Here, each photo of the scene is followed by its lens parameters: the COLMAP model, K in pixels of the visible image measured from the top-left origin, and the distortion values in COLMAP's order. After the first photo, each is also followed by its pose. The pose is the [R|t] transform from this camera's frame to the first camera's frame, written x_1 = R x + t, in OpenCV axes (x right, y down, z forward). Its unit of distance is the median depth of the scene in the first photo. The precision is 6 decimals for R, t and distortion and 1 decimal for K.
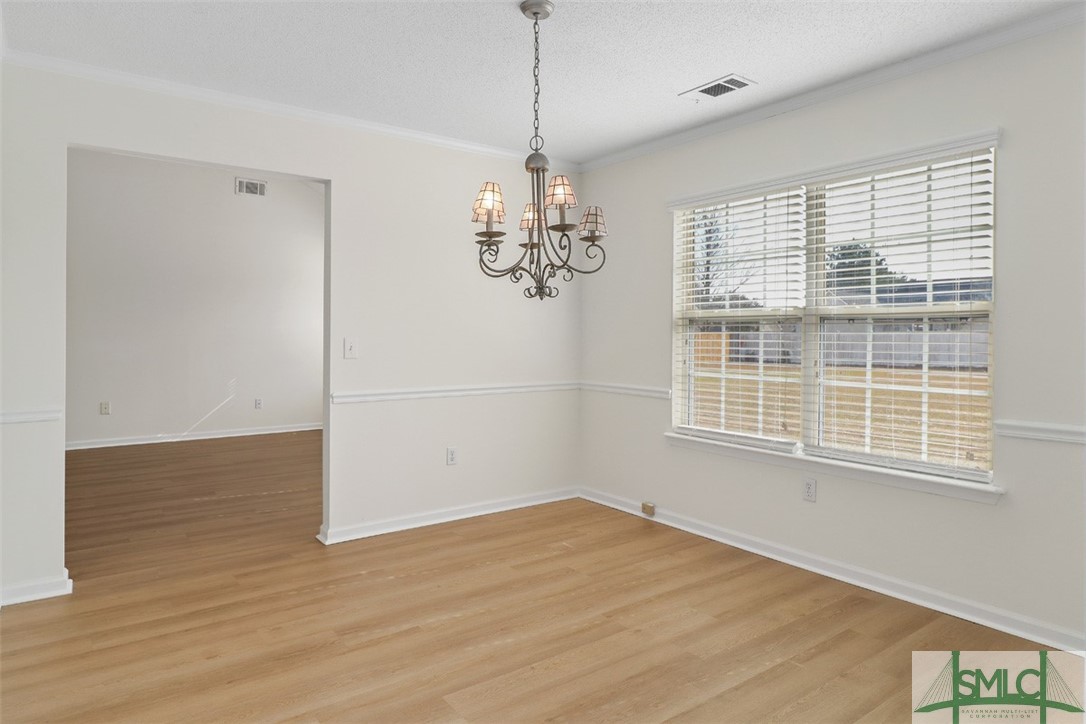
lens RADIAL K [[651.3, 0, 543.2], [0, 651.3, 340.4], [0, 0, 1]] dist [-0.000829, 0.000481]
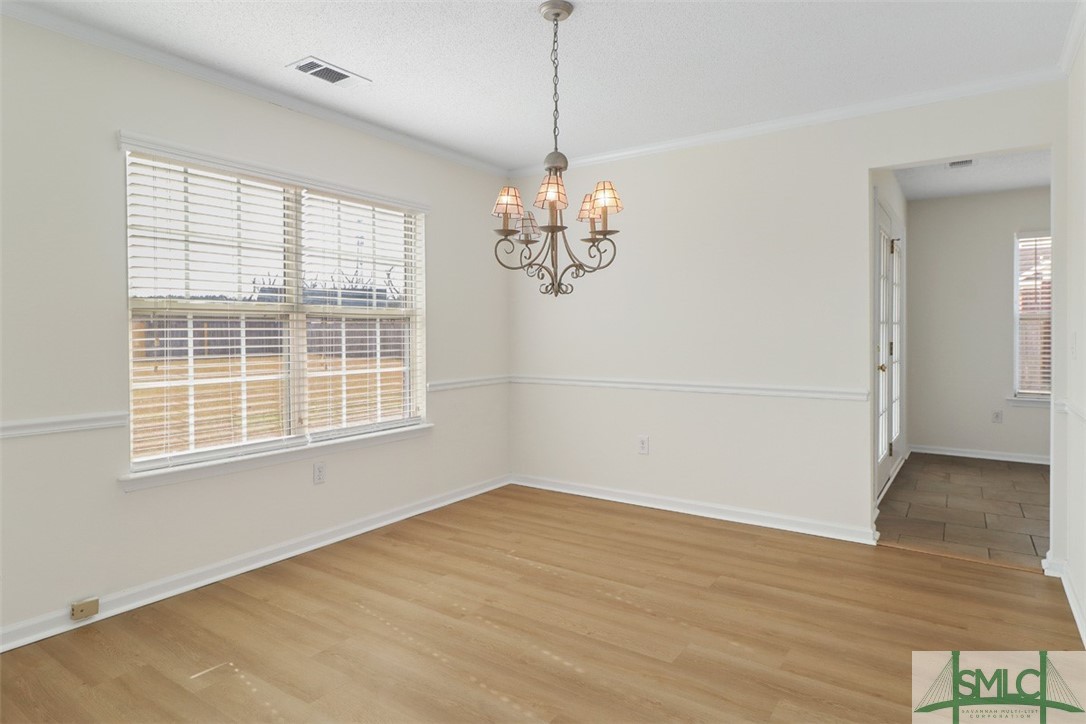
lens RADIAL K [[587.9, 0, 547.6], [0, 587.9, 343.6], [0, 0, 1]] dist [0.014358, -0.000828]
pose [[-0.301974, -0.021858, 0.953066, -0.702663], [0.007442, 0.999653, 0.025285, -0.010933], [-0.953287, 0.014728, -0.301706, 1.018538]]
